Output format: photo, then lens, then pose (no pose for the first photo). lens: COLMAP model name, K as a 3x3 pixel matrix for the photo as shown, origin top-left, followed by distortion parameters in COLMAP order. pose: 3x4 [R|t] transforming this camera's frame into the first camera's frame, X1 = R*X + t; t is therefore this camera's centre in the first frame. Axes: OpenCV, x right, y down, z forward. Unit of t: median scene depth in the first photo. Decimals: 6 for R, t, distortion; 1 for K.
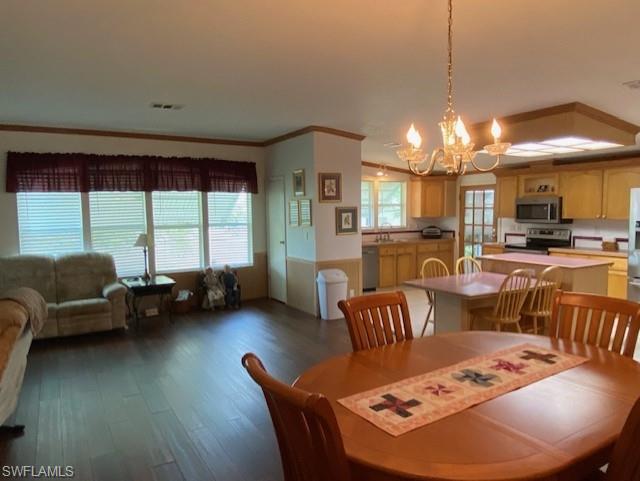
lens RADIAL K [[441.6, 0, 320.0], [0, 441.6, 240.5], [0, 0, 1]] dist [0.060048, -0.002799]
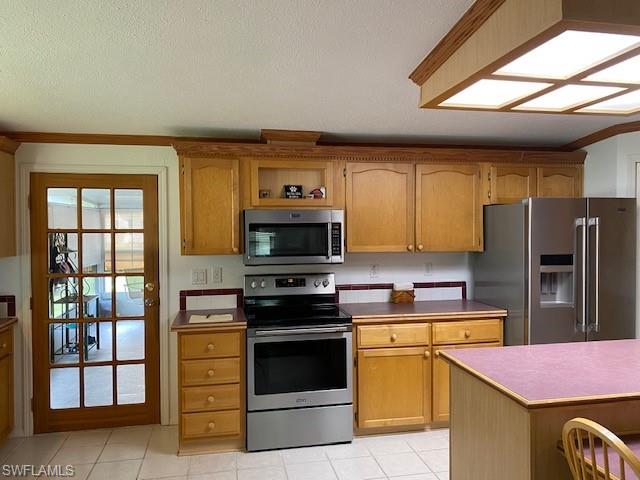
lens RADIAL K [[487.5, 0, 310.7], [0, 487.5, 238.4], [0, 0, 1]] dist [0.085186, -0.185125]
pose [[0.334950, -0.017906, 0.942066, 0.012042], [0.073633, 0.997259, -0.007225, -0.059723], [-0.939354, 0.071787, 0.335351, 0.795946]]
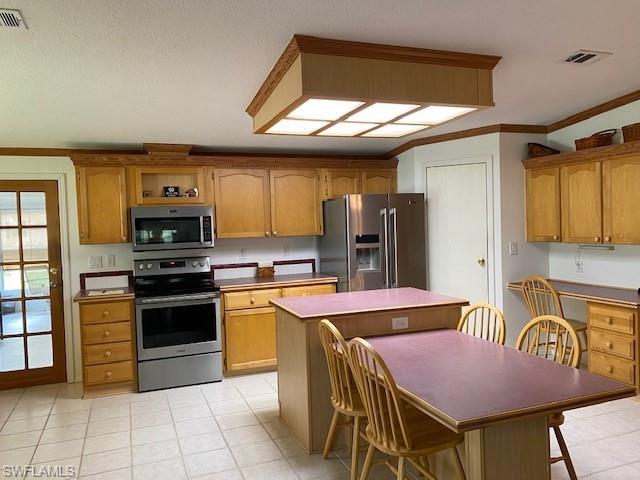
lens RADIAL K [[532.6, 0, 321.6], [0, 532.6, 242.8], [0, 0, 1]] dist [0.085222, -0.180797]
pose [[0.176723, -0.034280, 0.983664, -0.180543], [0.102579, 0.994592, 0.016231, -0.037345], [-0.978901, 0.098035, 0.179284, 0.664284]]
